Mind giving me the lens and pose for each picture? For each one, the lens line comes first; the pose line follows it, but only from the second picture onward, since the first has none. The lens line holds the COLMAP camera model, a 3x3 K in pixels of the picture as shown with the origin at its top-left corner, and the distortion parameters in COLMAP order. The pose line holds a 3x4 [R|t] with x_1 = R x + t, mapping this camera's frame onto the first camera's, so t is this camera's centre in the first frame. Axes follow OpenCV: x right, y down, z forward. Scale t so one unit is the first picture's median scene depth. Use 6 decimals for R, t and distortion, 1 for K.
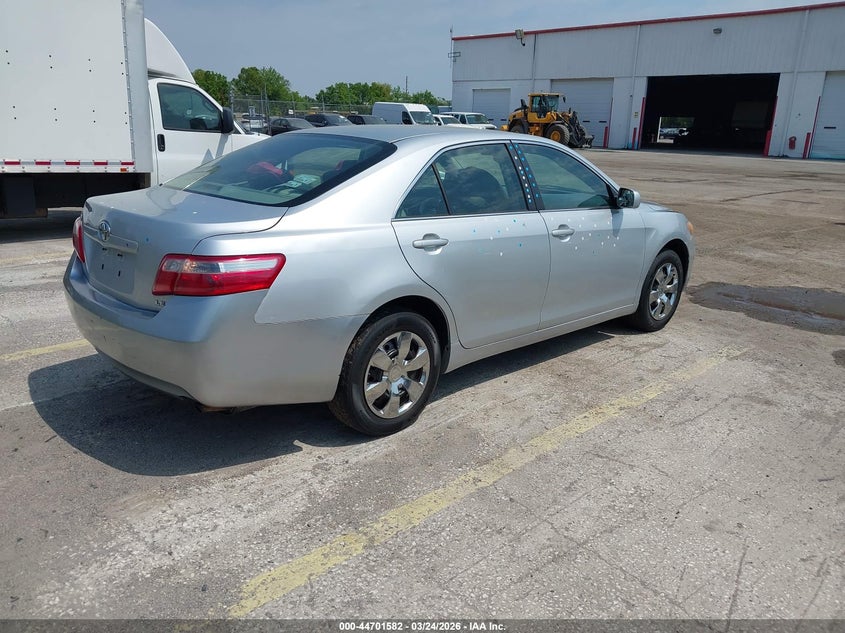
lens RADIAL K [[637.9, 0, 421.4], [0, 637.9, 329.0], [0, 0, 1]] dist [0.000034, 0.001067]
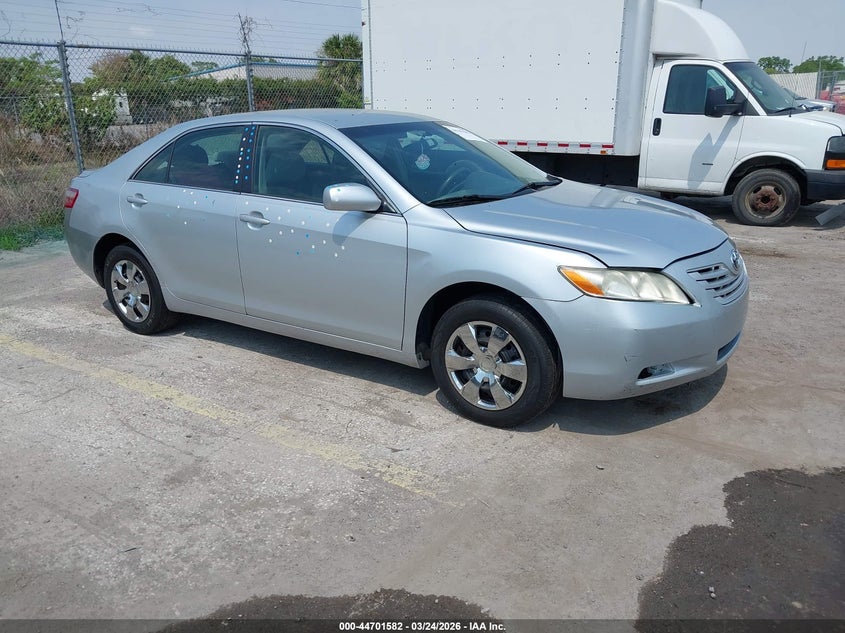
lens RADIAL K [[649.8, 0, 426.2], [0, 649.8, 314.8], [0, 0, 1]] dist [-0.003897, -0.004768]
pose [[0.240652, 0.261241, -0.934794, 1.292052], [-0.265239, 0.944140, 0.195570, -0.290274], [0.933667, 0.200880, 0.296501, 1.044483]]
